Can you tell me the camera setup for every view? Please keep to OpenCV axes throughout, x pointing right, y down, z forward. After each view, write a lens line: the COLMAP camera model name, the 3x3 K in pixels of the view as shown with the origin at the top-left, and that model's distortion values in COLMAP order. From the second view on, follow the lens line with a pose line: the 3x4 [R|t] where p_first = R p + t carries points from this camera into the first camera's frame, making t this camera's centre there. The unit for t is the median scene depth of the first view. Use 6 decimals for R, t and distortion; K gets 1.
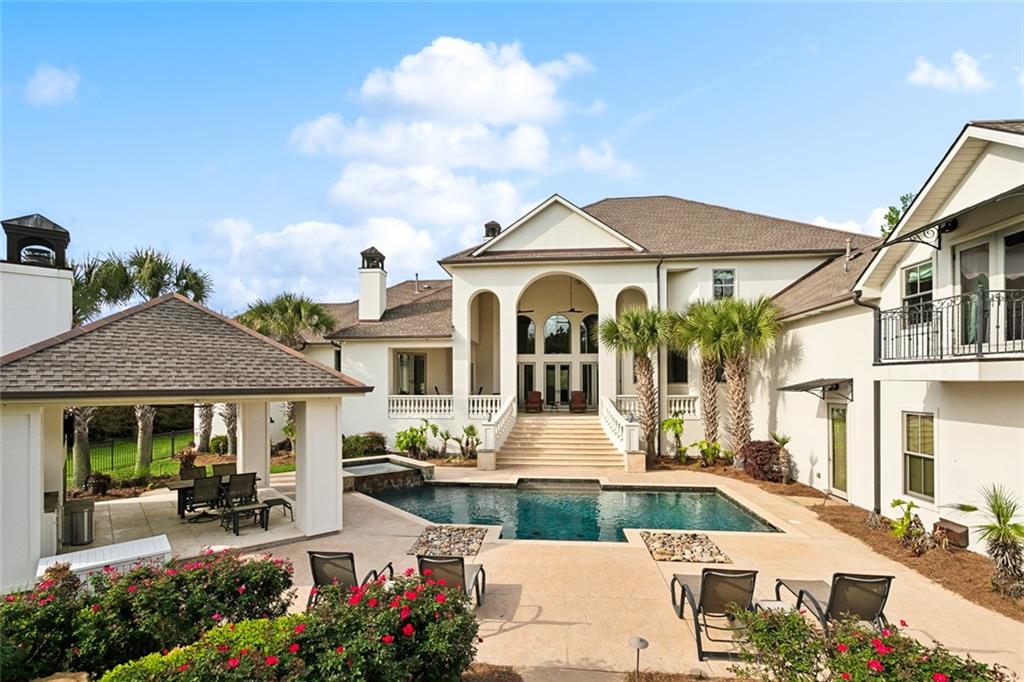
lens RADIAL K [[511.9, 0, 499.0], [0, 511.9, 379.7], [0, 0, 1]] dist [0.002022, 0.000771]
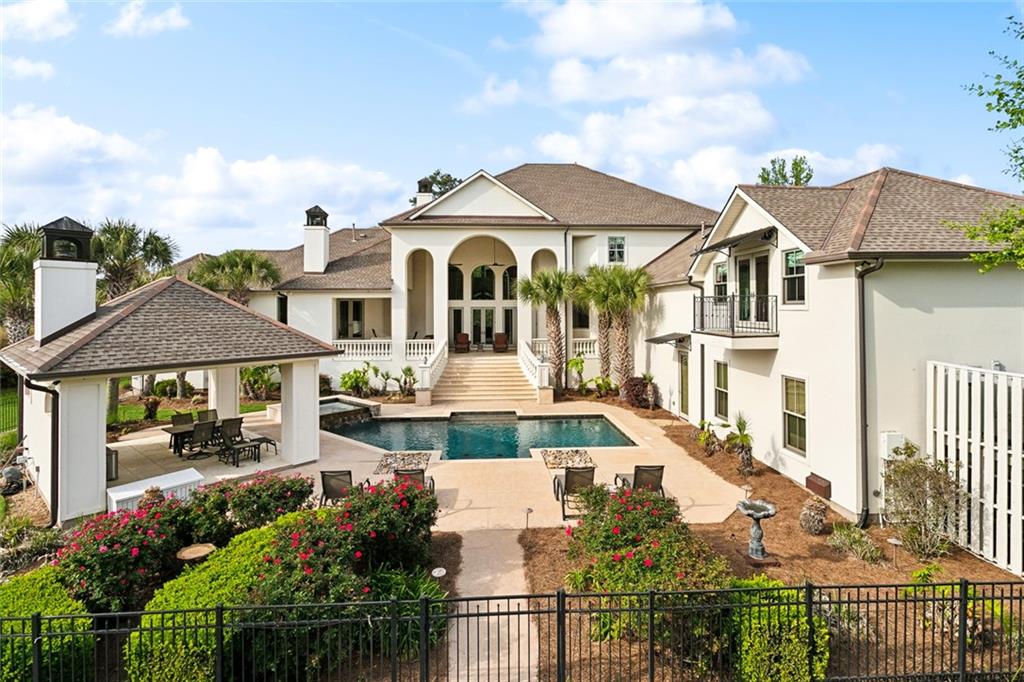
lens RADIAL K [[517.4, 0, 513.6], [0, 517.4, 306.7], [0, 0, 1]] dist [-0.001916, 0.000097]
pose [[0.985235, 0.000563, 0.171205, -0.022135], [-0.001104, 0.999995, 0.003063, -0.053652], [-0.171202, -0.003207, 0.985231, -0.204815]]
